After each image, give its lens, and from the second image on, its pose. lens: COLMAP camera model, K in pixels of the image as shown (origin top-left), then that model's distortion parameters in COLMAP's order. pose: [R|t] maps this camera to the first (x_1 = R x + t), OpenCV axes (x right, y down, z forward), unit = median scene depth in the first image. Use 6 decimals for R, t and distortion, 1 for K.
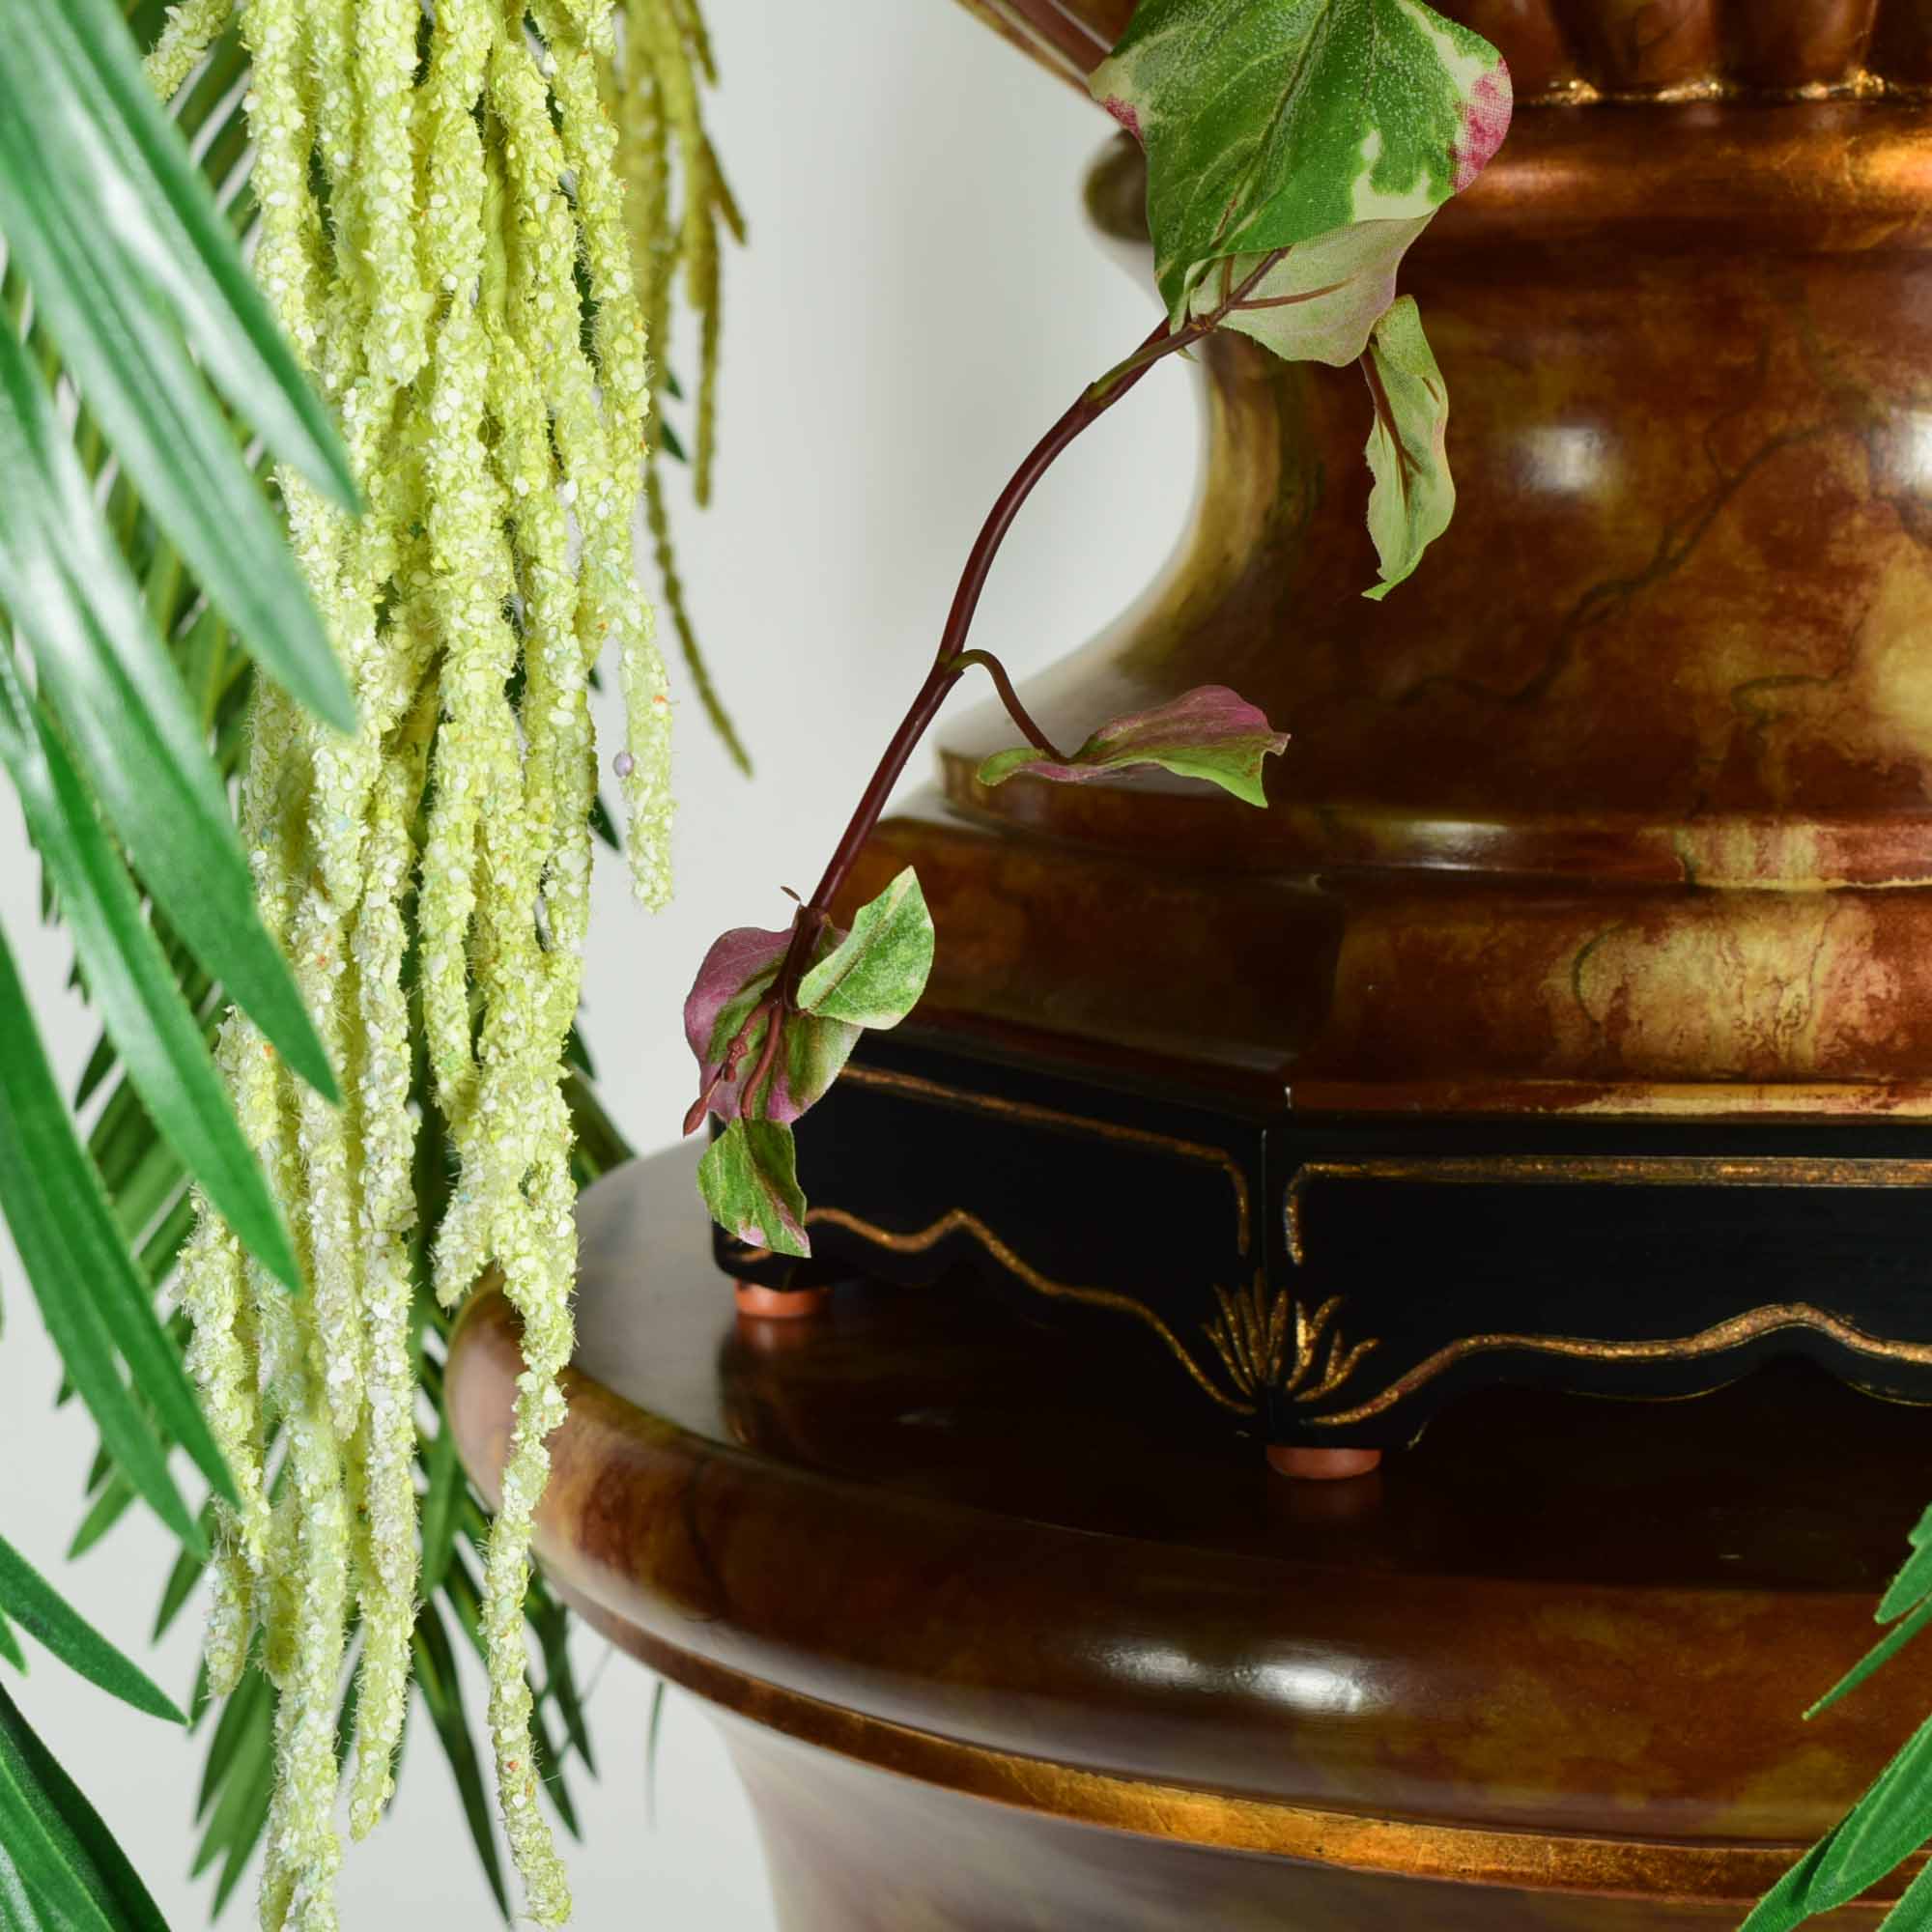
lens RADIAL K [[4595.8, 0, 966.0], [0, 4595.8, 966.0], [0, 0, 1]] dist [-0.010659, -0.109757]
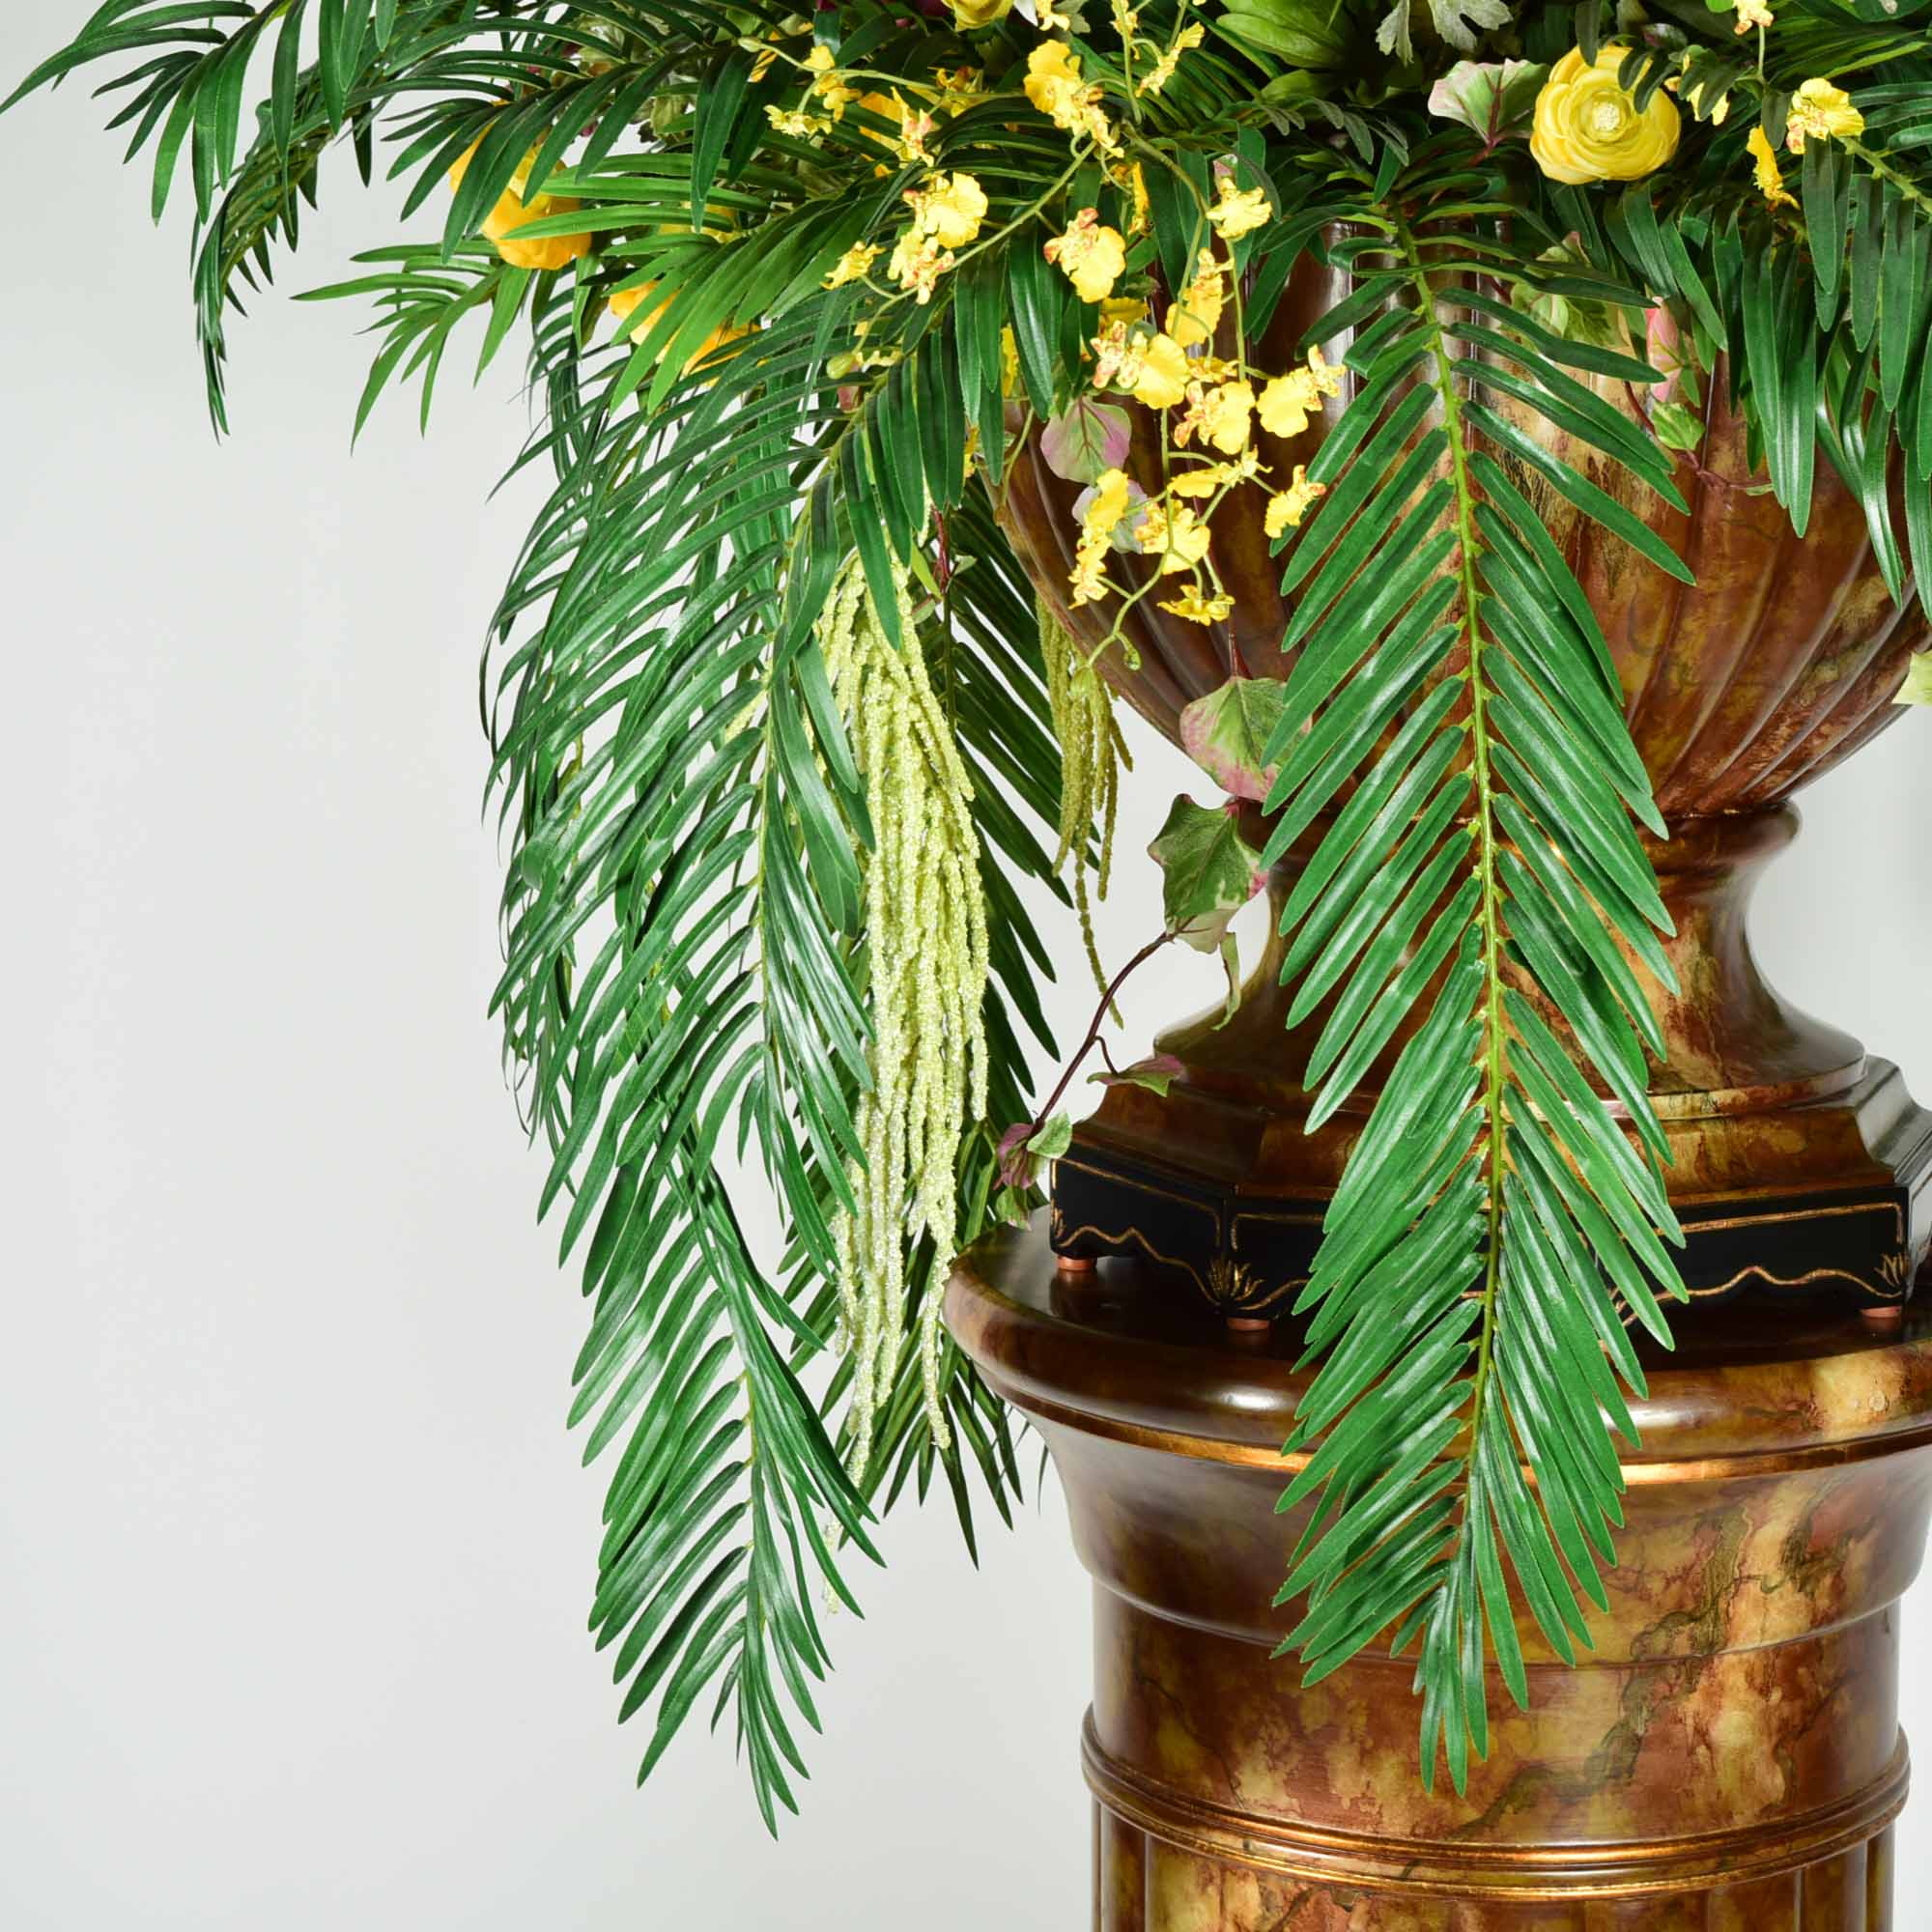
lens RADIAL K [[5085.9, 0, 966.0], [0, 5085.9, 966.0], [0, 0, 1]] dist [-0.019300, -0.259774]
pose [[0.987189, 0.043629, -0.153476, 0.447070], [-0.046014, 0.998868, -0.012022, -0.072996], [0.152778, 0.018930, 0.988079, -2.436970]]
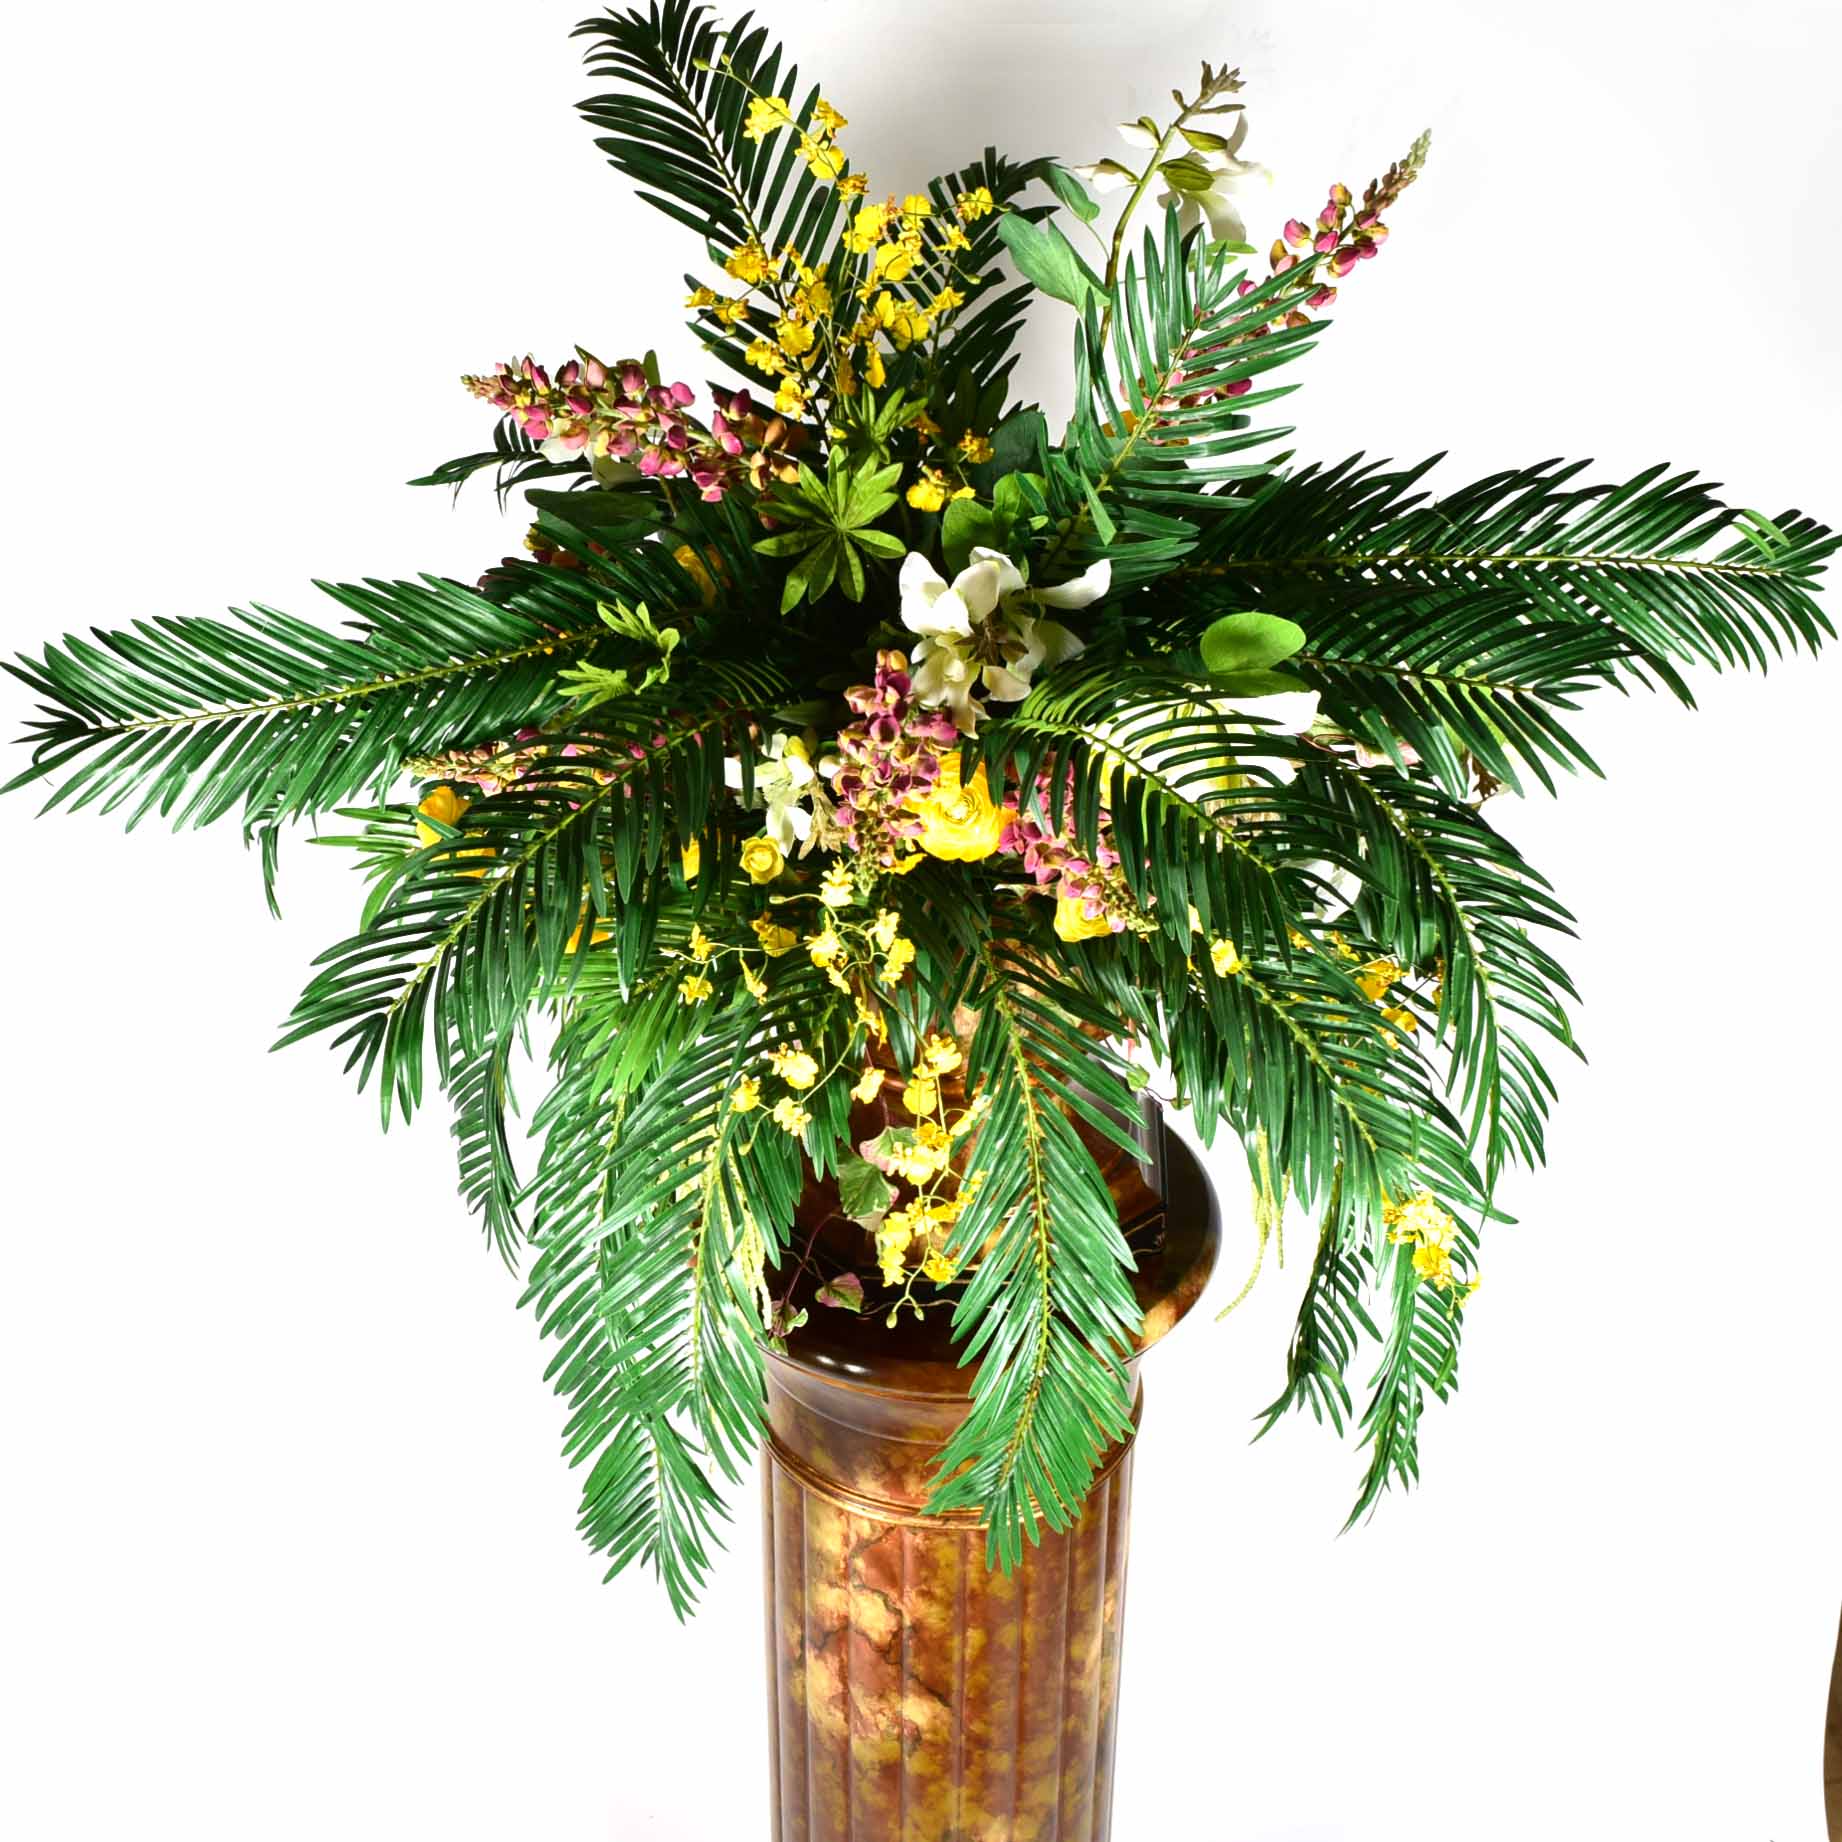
lens RADIAL K [[2745.5, 0, 808.6], [0, 2745.5, 947.3], [0, 0, 1]] dist [-0.022994, -0.051883]
pose [[0.996604, -0.031718, 0.075983, -0.277356], [0.001272, 0.928647, 0.370962, -1.880888], [-0.082328, -0.369606, 0.925534, -2.325488]]
